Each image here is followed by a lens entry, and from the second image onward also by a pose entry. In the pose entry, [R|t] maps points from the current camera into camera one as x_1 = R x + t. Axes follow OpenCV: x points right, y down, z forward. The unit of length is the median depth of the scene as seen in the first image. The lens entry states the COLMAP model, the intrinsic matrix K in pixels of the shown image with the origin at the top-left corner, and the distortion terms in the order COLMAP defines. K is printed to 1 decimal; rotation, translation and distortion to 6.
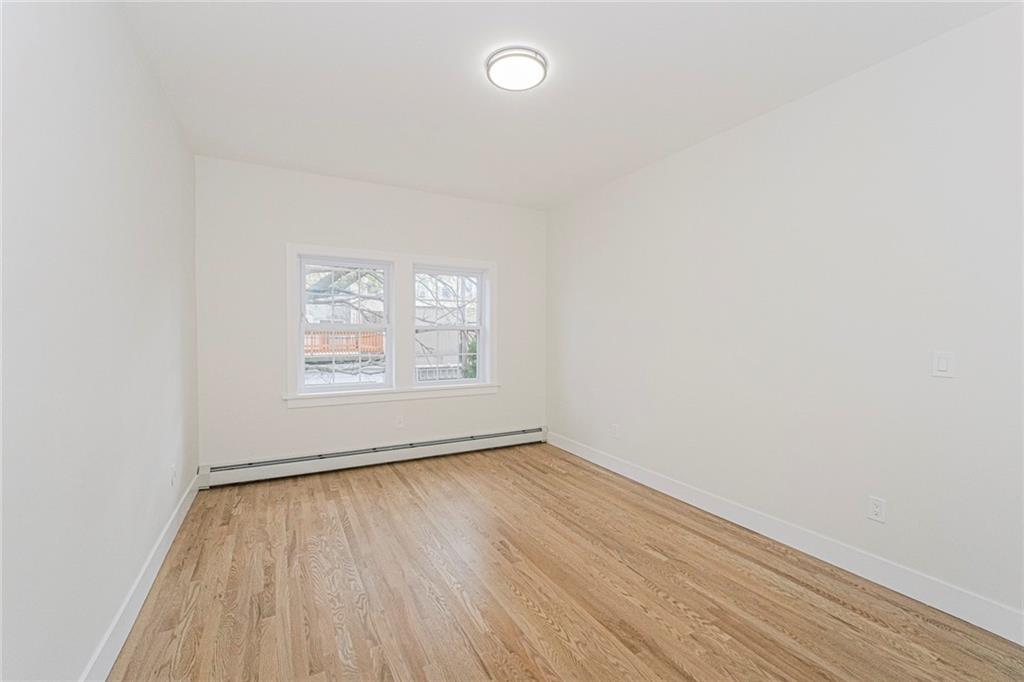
lens RADIAL K [[430.0, 0, 514.9], [0, 430.0, 339.2], [0, 0, 1]] dist [0.002423, -0.001217]
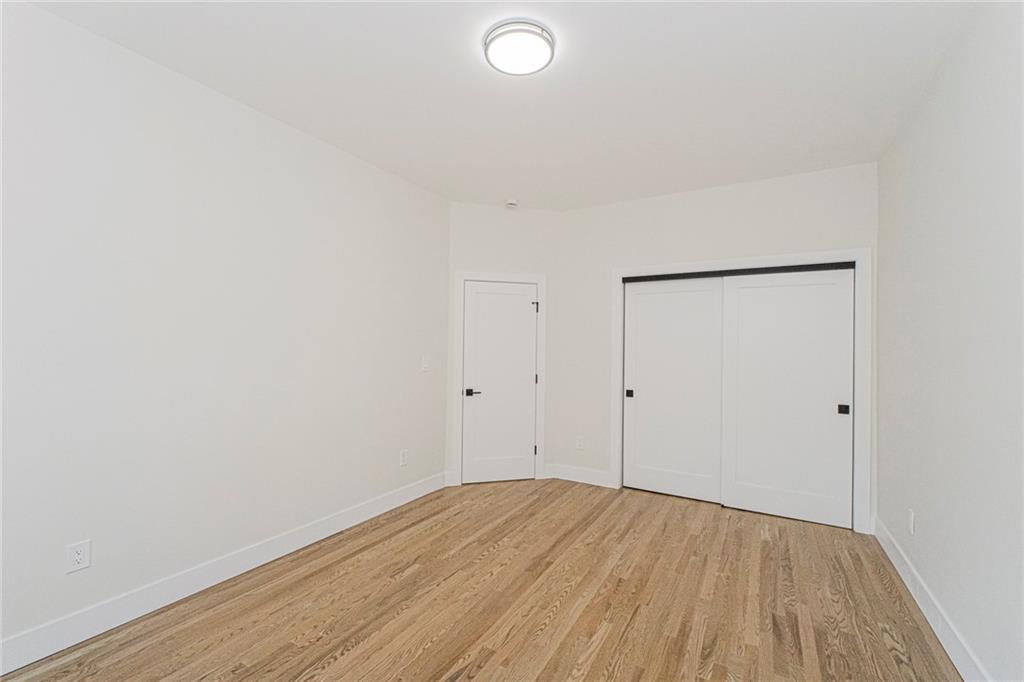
lens RADIAL K [[430.0, 0, 515.3], [0, 430.0, 341.0], [0, 0, 1]] dist [0.002423, -0.001217]
pose [[-0.513919, -0.003588, 0.857831, -0.686032], [-0.002594, 0.999993, 0.002629, -0.040544], [-0.857835, -0.000874, -0.513925, 1.362137]]
